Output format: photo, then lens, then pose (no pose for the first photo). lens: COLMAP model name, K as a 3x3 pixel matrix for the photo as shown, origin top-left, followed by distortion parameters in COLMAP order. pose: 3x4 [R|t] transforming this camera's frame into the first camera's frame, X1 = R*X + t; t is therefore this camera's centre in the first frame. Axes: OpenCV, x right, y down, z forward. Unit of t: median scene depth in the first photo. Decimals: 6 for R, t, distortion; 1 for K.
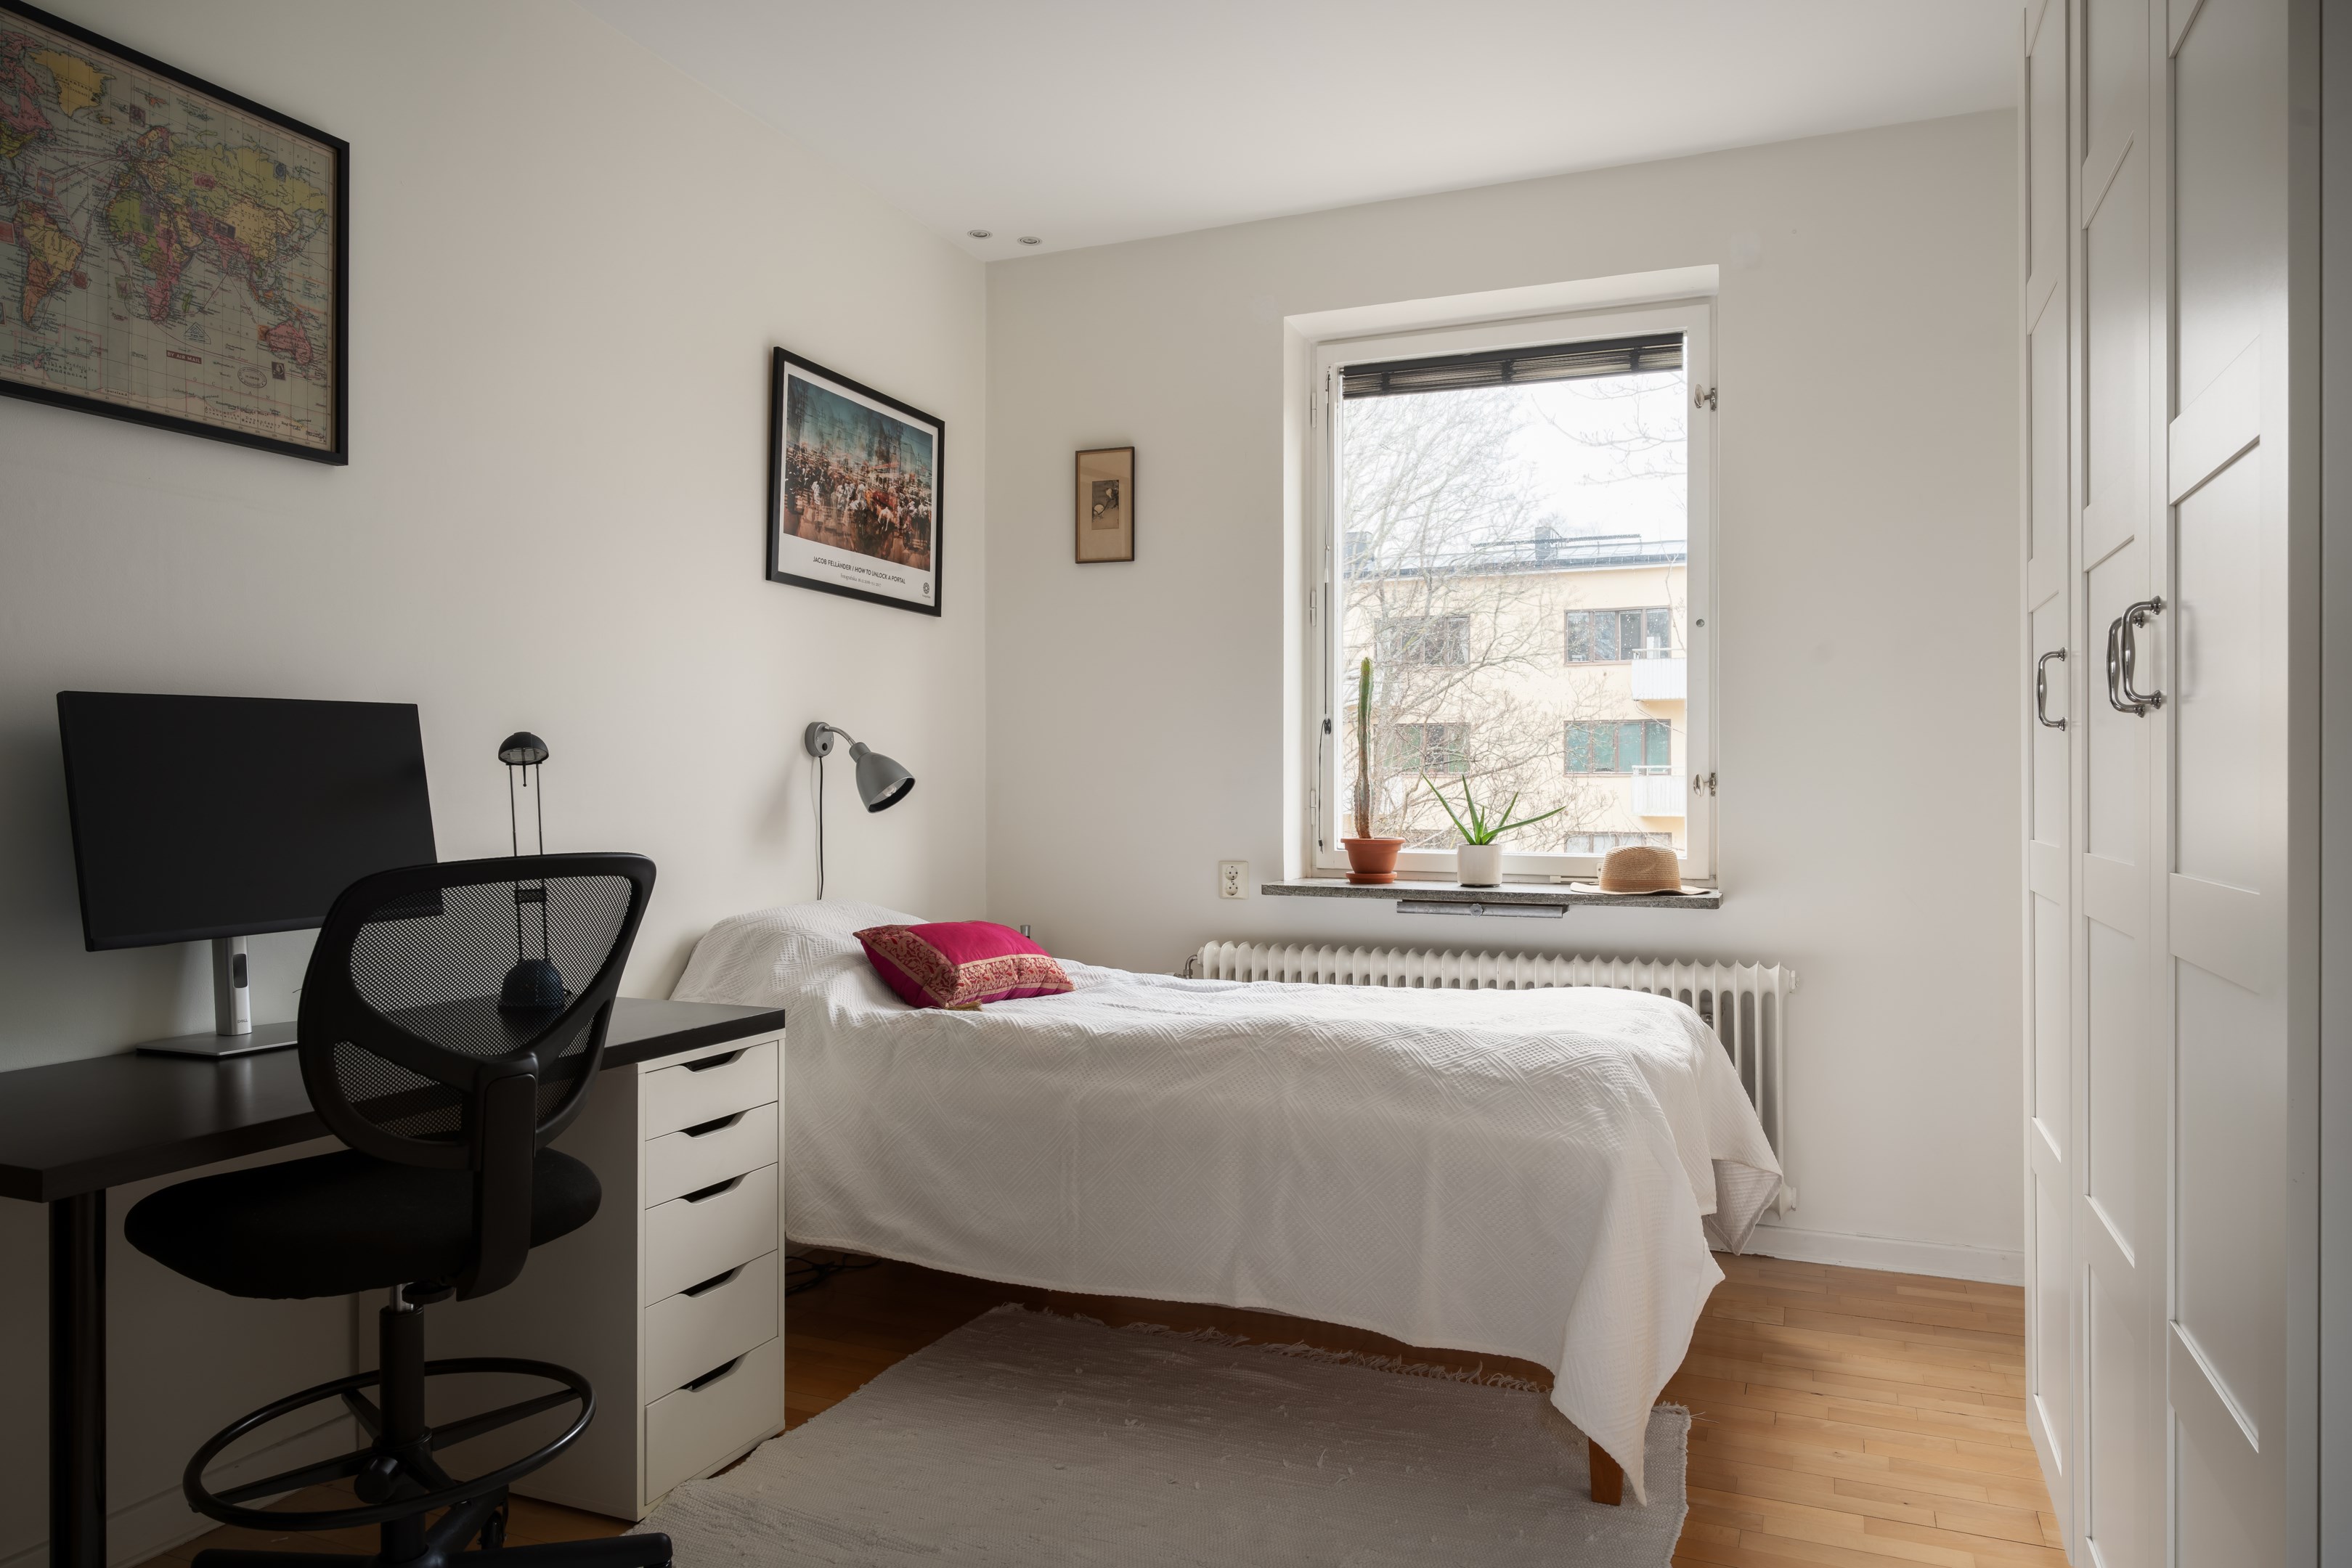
lens RADIAL K [[1527.4, 0, 1177.0], [0, 1527.4, 775.5], [0, 0, 1]] dist [-0.002923, -0.000045]
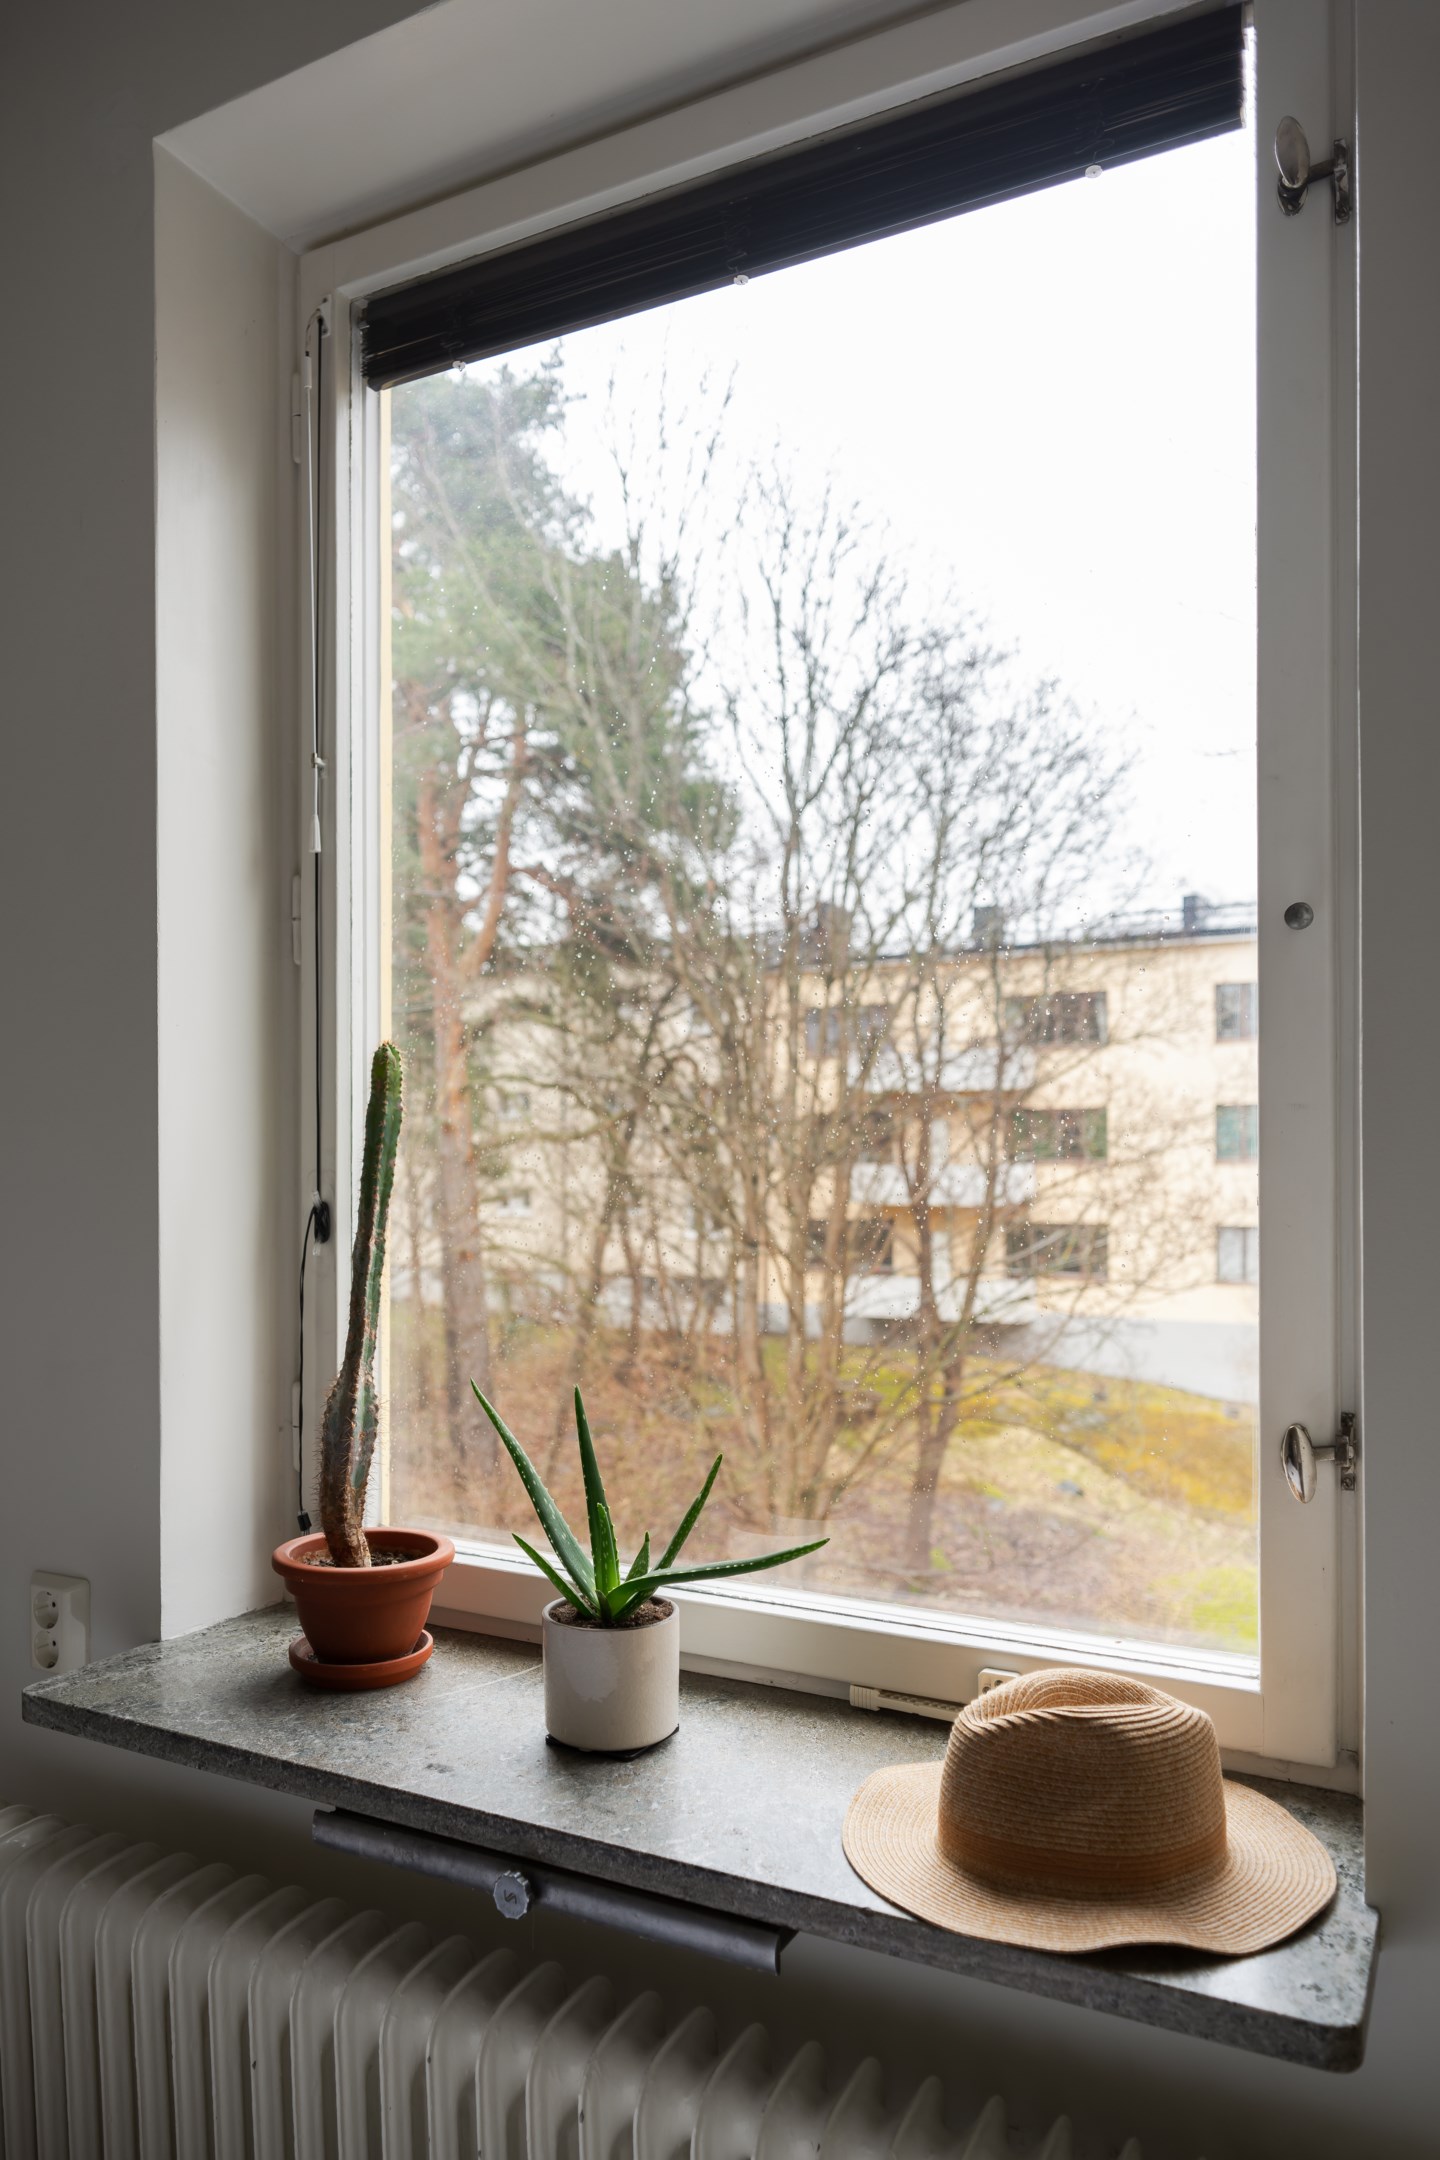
lens RADIAL K [[1441.4, 0, 714.4], [0, 1441.4, 1147.4], [0, 0, 1]] dist [-0.002289, 0.002548]
pose [[0.995336, -0.004808, -0.096349, 0.089923], [0.004641, 0.999987, -0.001963, -0.019396], [0.096357, 0.001507, 0.995346, 0.249015]]
